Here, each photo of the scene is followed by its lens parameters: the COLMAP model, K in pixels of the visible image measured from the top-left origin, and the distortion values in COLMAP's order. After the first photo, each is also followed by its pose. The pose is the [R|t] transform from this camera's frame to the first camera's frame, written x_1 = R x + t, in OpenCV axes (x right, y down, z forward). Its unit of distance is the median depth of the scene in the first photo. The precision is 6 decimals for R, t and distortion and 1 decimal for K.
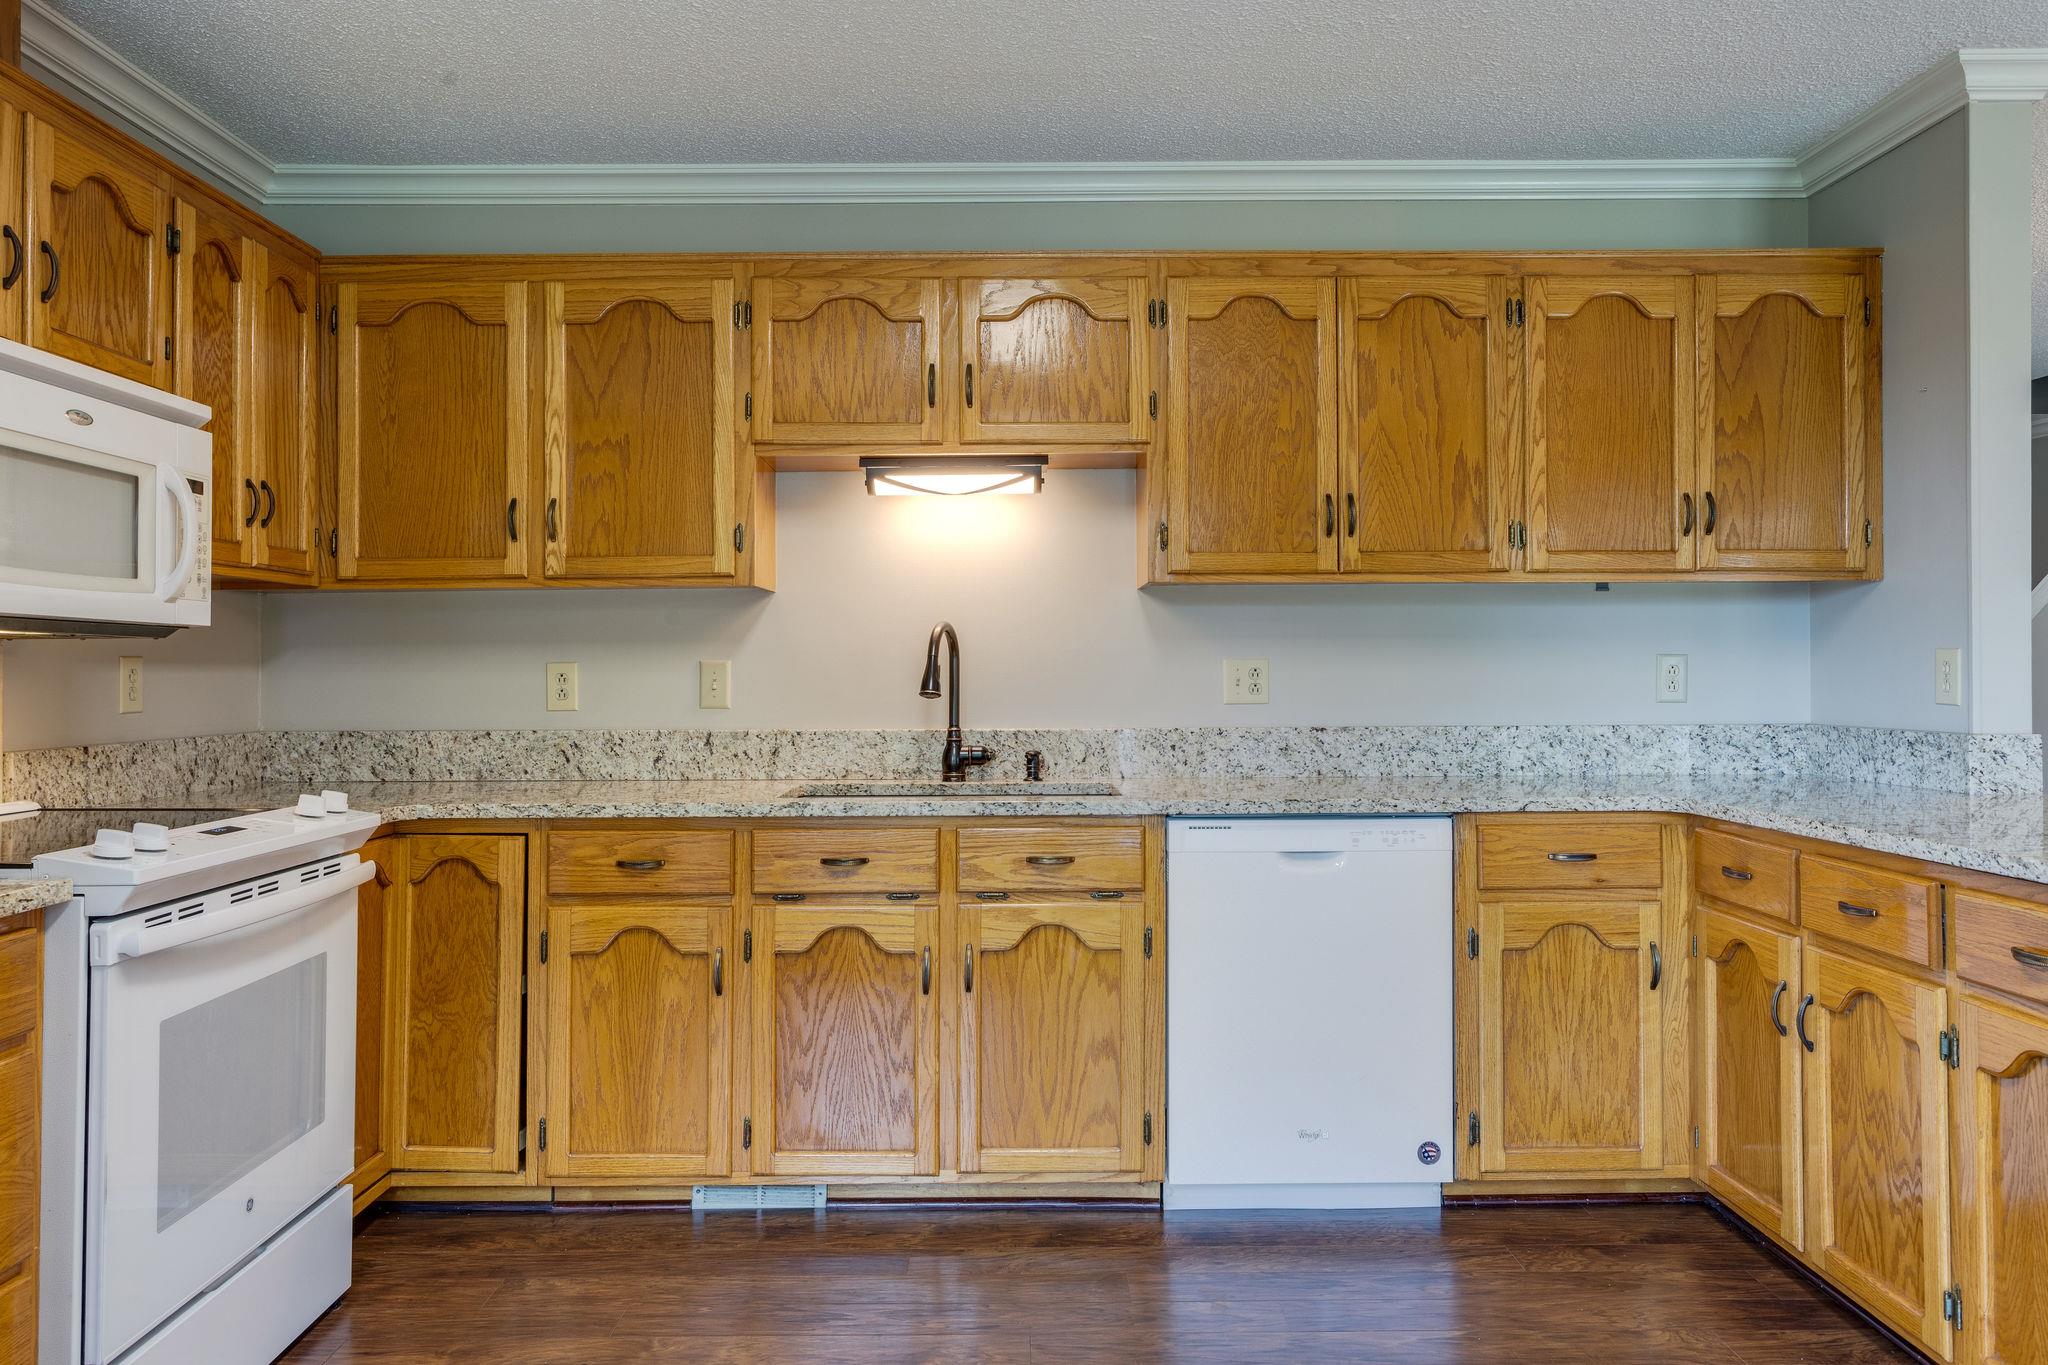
lens RADIAL K [[1384.0, 0, 1005.7], [0, 1384.0, 651.5], [0, 0, 1]] dist [-0.008816, -0.001034]
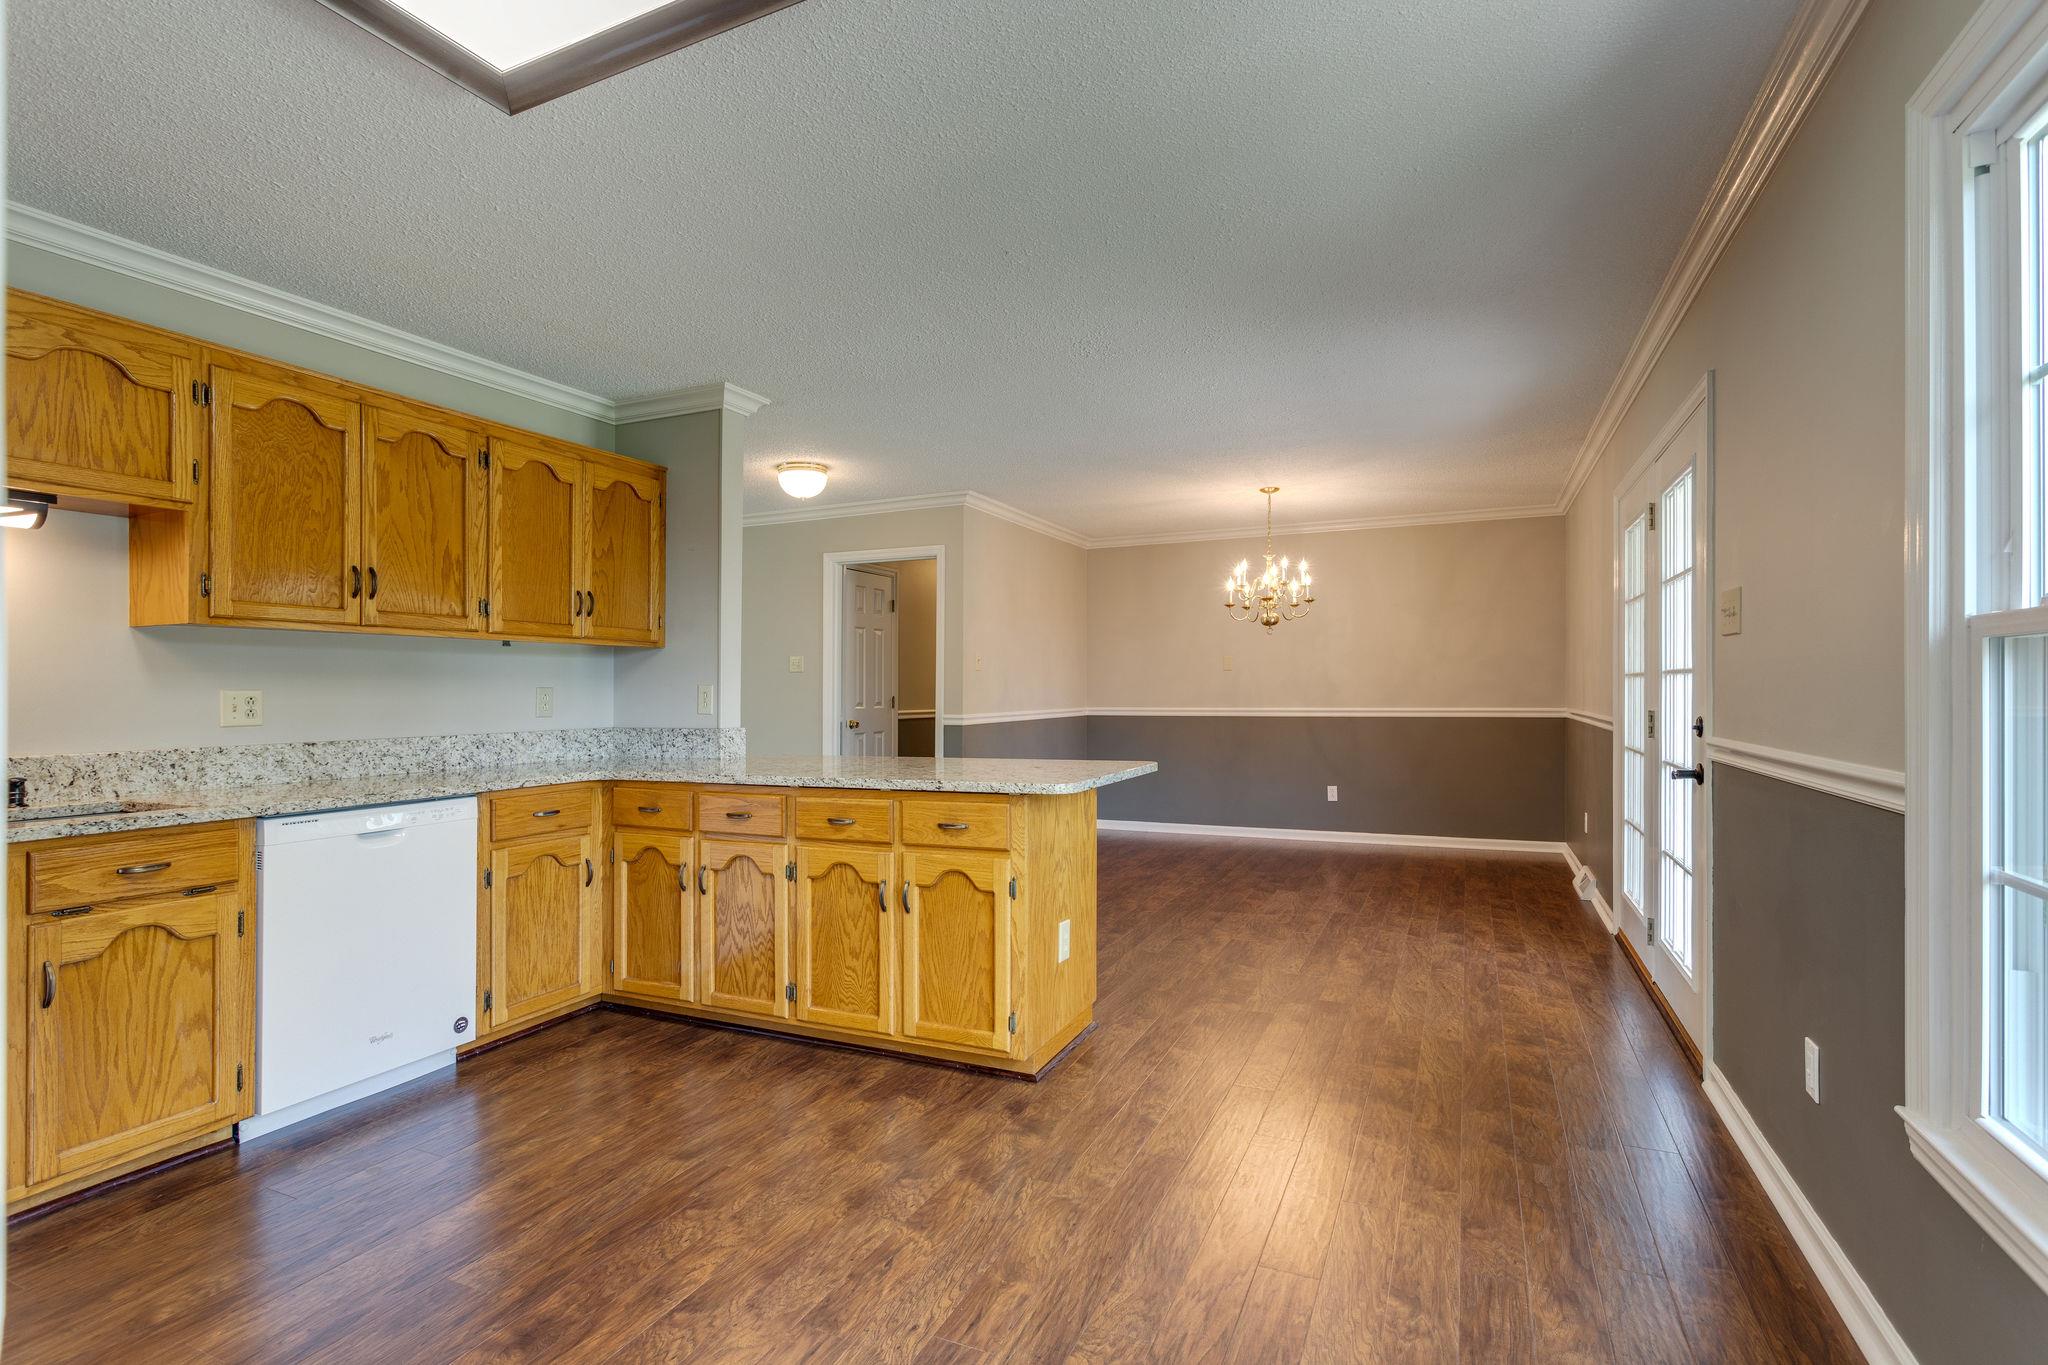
lens RADIAL K [[965.6, 0, 1010.1], [0, 965.6, 698.5], [0, 0, 1]] dist [-0.011092, 0.000808]
pose [[0.423404, -0.005593, 0.905924, -0.355804], [-0.008573, 0.999911, 0.010180, -0.000976], [-0.905900, -0.012077, 0.423319, 0.036597]]
